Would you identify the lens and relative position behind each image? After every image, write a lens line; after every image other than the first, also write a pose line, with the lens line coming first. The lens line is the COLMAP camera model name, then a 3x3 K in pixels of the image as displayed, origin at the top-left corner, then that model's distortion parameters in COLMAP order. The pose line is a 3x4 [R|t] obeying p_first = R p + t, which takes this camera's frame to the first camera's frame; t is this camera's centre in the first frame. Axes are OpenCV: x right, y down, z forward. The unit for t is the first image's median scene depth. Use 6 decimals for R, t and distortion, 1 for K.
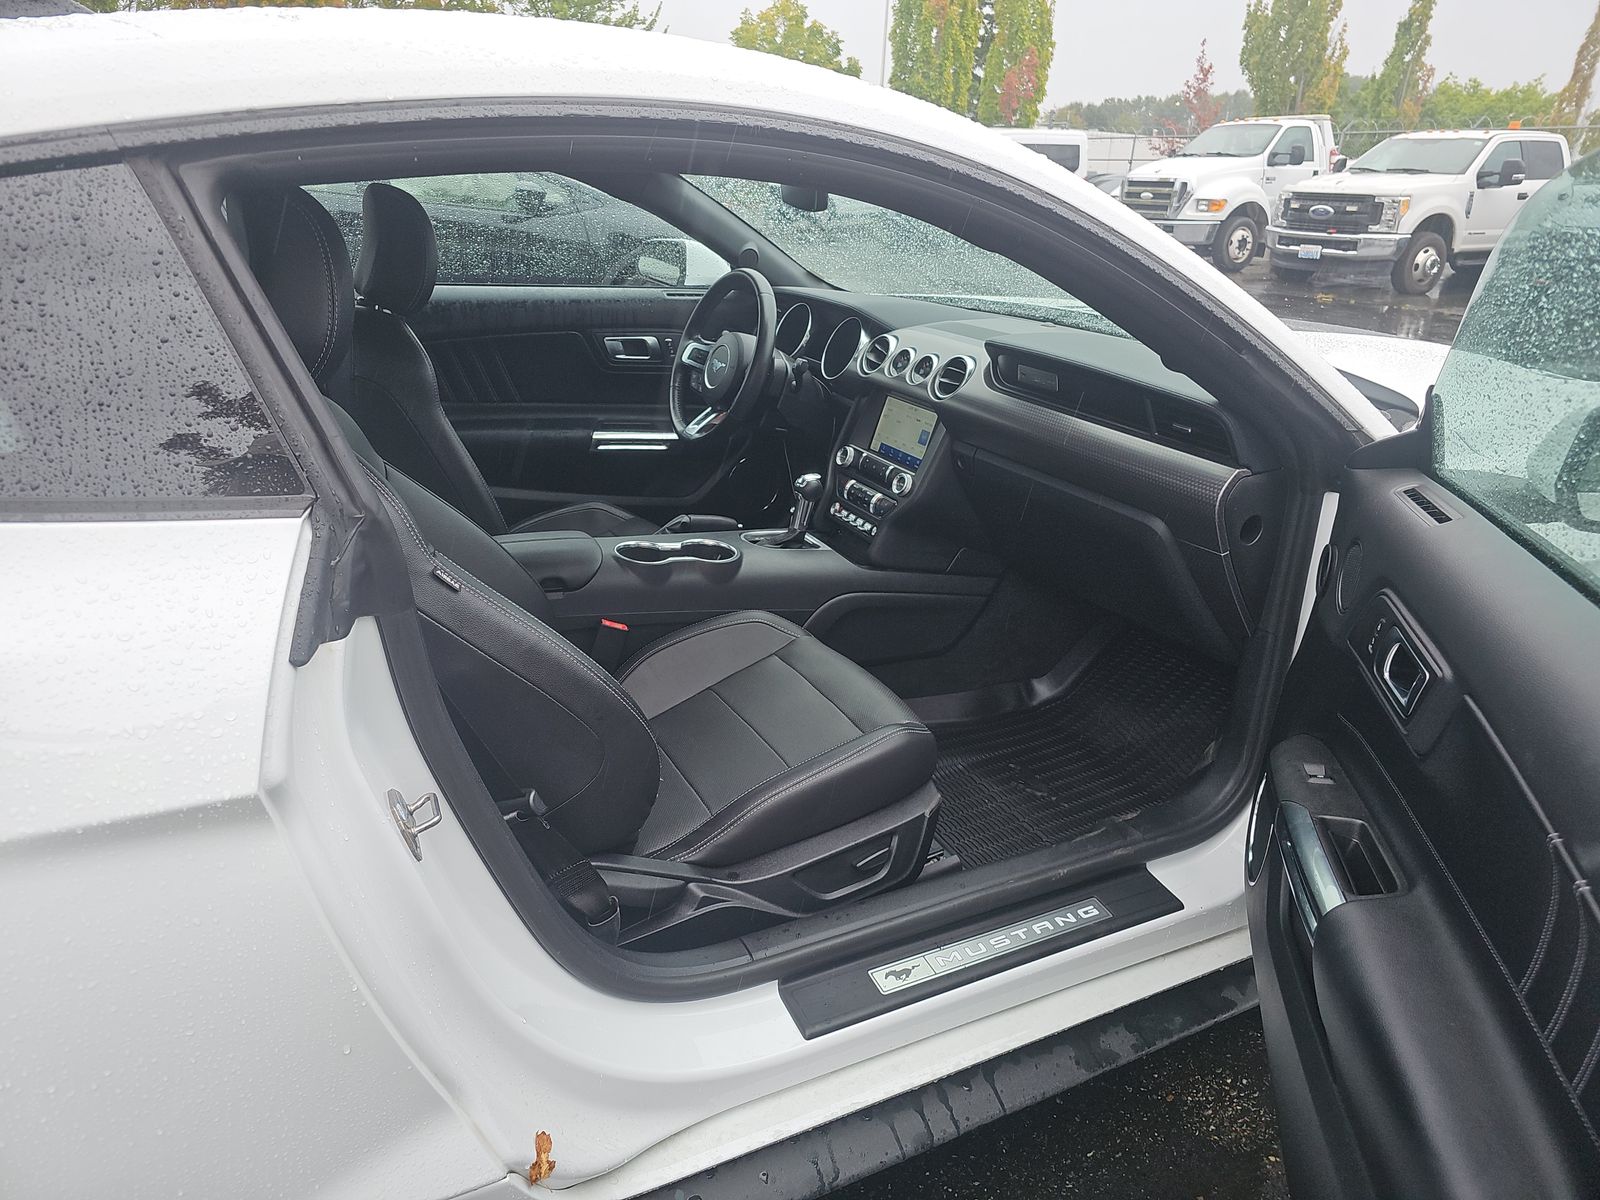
lens RADIAL K [[1040.6, 0, 800.0], [0, 1040.6, 600.0], [0, 0, 1]] dist [0.090538, -0.078813]
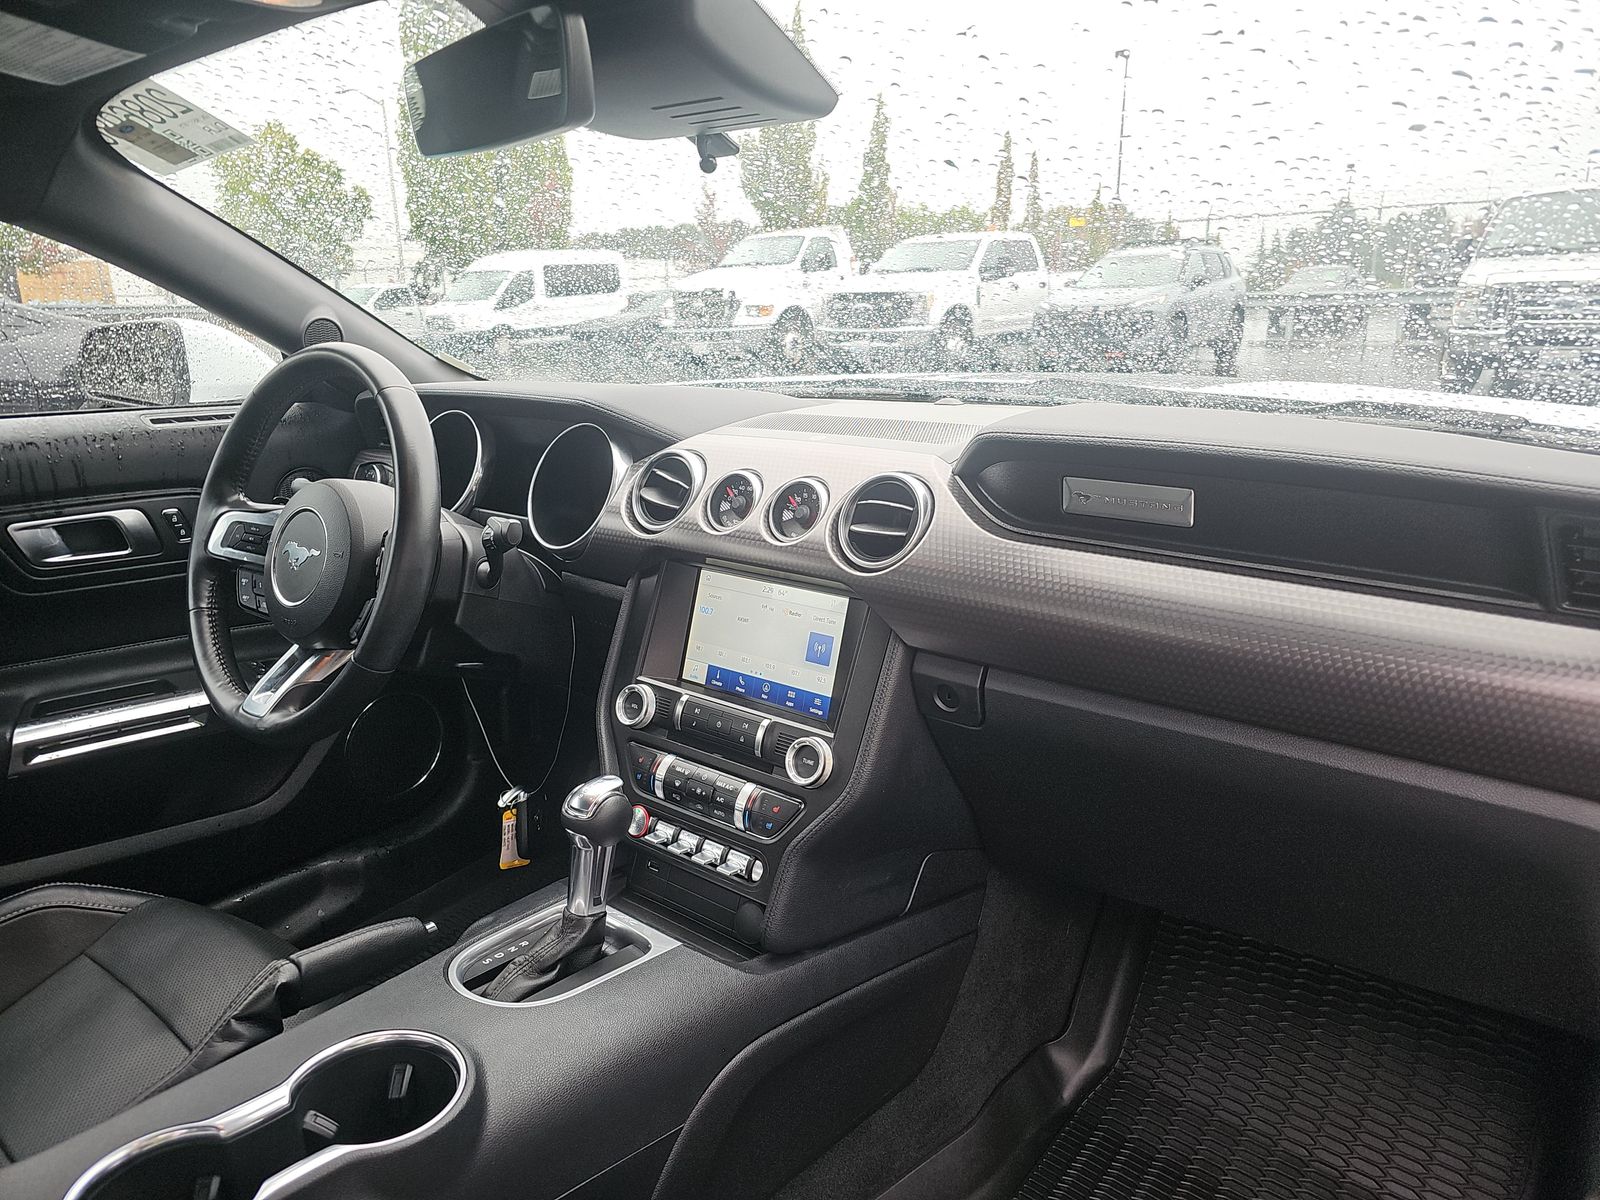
lens RADIAL K [[1040.6, 0, 800.0], [0, 1040.6, 600.0], [0, 0, 1]] dist [0.090538, -0.078813]
pose [[0.913823, -0.162698, 0.372097, -0.056475], [0.200713, 0.977456, -0.065537, -0.135862], [-0.353045, 0.134574, 0.925877, 0.516142]]
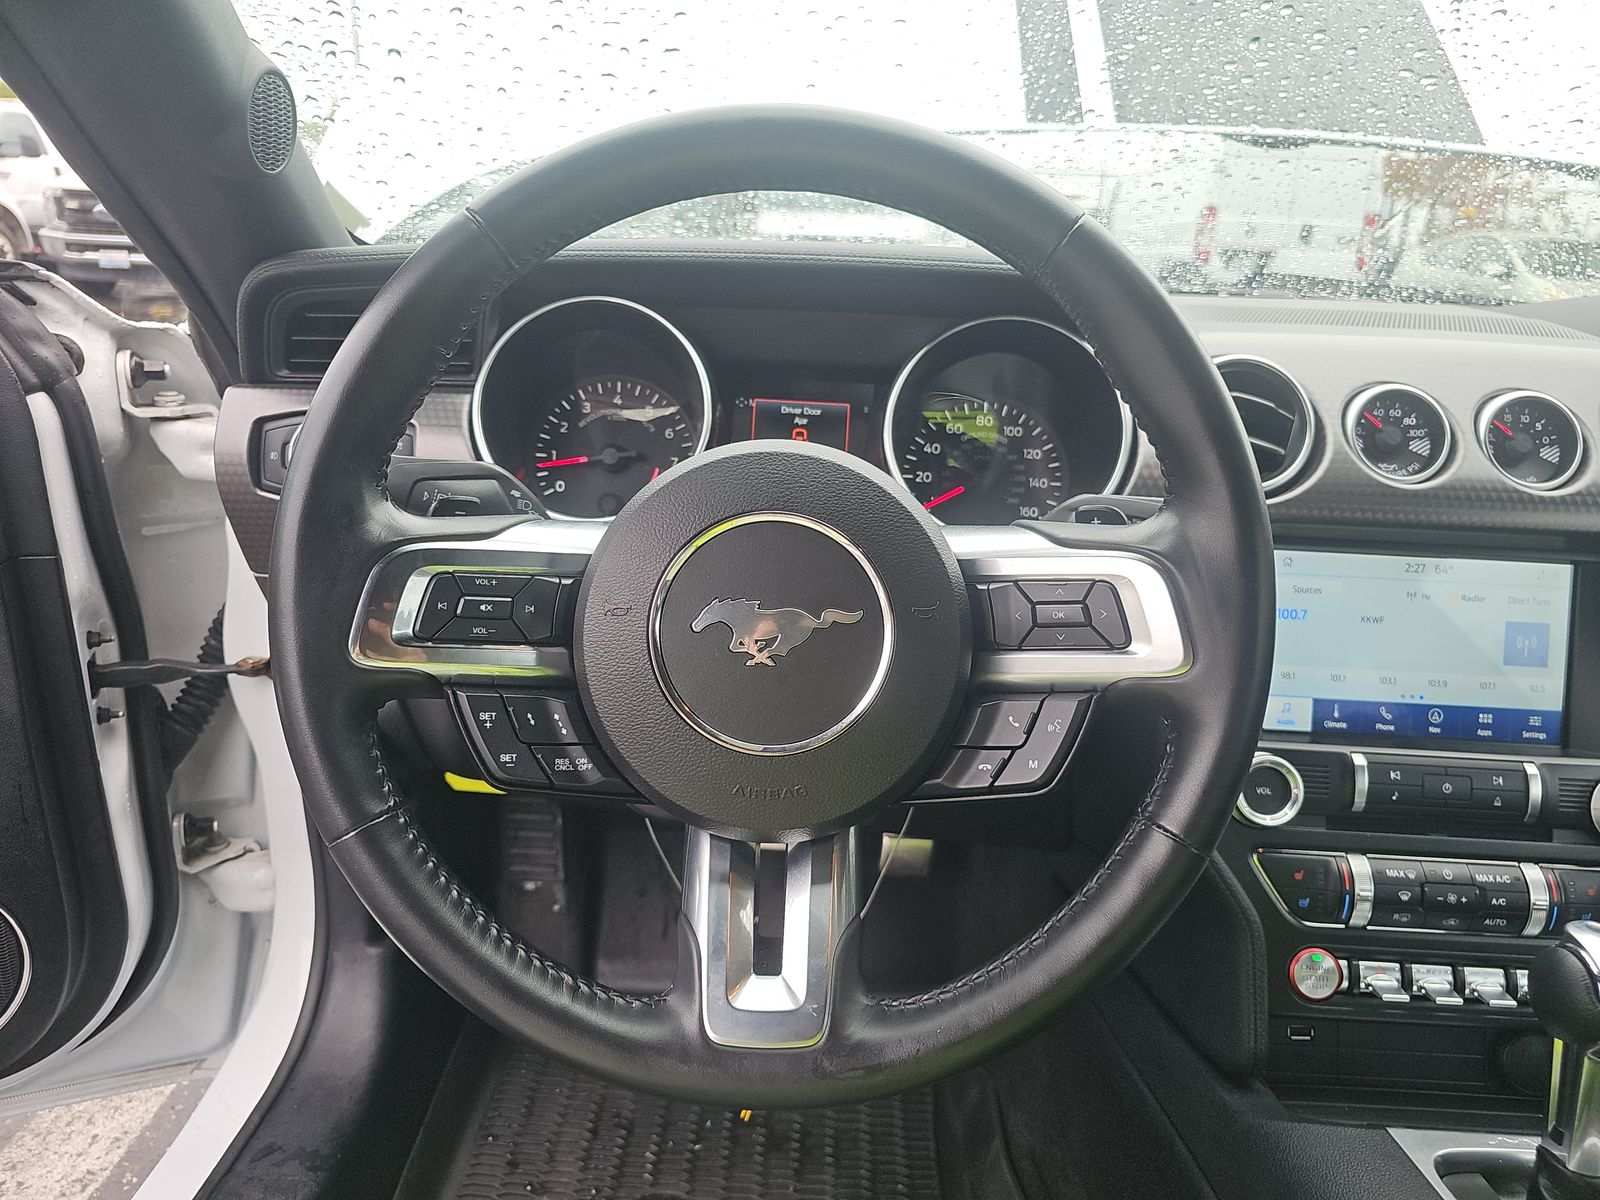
lens RADIAL K [[1040.6, 0, 800.0], [0, 1040.6, 600.0], [0, 0, 1]] dist [0.090538, -0.078813]
pose [[0.485114, -0.296682, 0.822583, -0.237456], [0.306626, 0.938672, 0.157721, -0.266065], [-0.818929, 0.175713, 0.546334, 0.918347]]
